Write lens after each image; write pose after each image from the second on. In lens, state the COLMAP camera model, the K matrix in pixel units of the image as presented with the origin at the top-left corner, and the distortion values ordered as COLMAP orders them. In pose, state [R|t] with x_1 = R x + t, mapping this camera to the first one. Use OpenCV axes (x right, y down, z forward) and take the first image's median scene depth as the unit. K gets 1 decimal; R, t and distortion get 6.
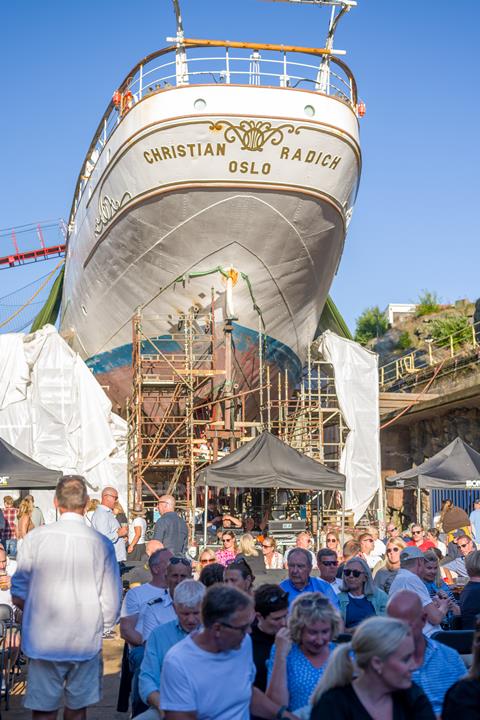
lens RADIAL K [[1029.9, 0, 240.0], [0, 1029.9, 360.0], [0, 0, 1]] dist [0.021674, -0.044574]
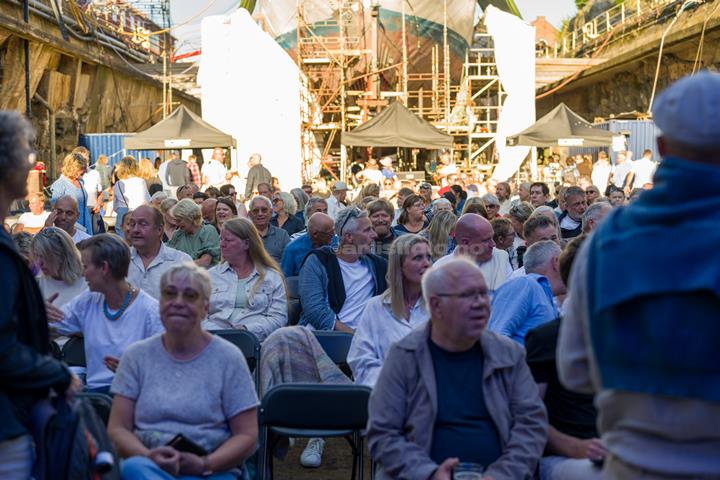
lens RADIAL K [[1029.9, 0, 360.0], [0, 1029.9, 240.0], [0, 0, 1]] dist [0.021674, -0.044574]
pose [[0.989700, 0.007214, -0.142973, 0.160025], [0.023509, 0.976981, 0.212028, -0.031110], [0.141211, -0.213205, 0.966749, -0.239354]]
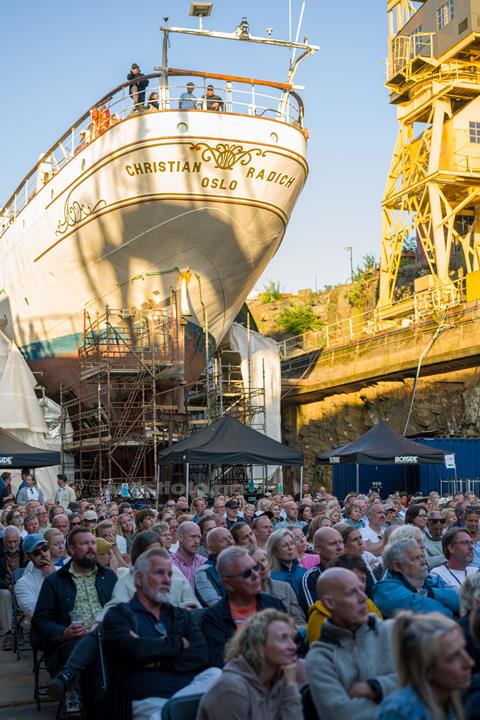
lens RADIAL K [[1029.9, 0, 240.0], [0, 1029.9, 360.0], [0, 0, 1]] dist [0.021674, -0.044574]
pose [[0.980063, 0.009004, 0.198485, -0.191192], [-0.013142, 0.999723, 0.019542, -0.014840], [-0.198254, -0.021761, 0.979909, -0.121260]]
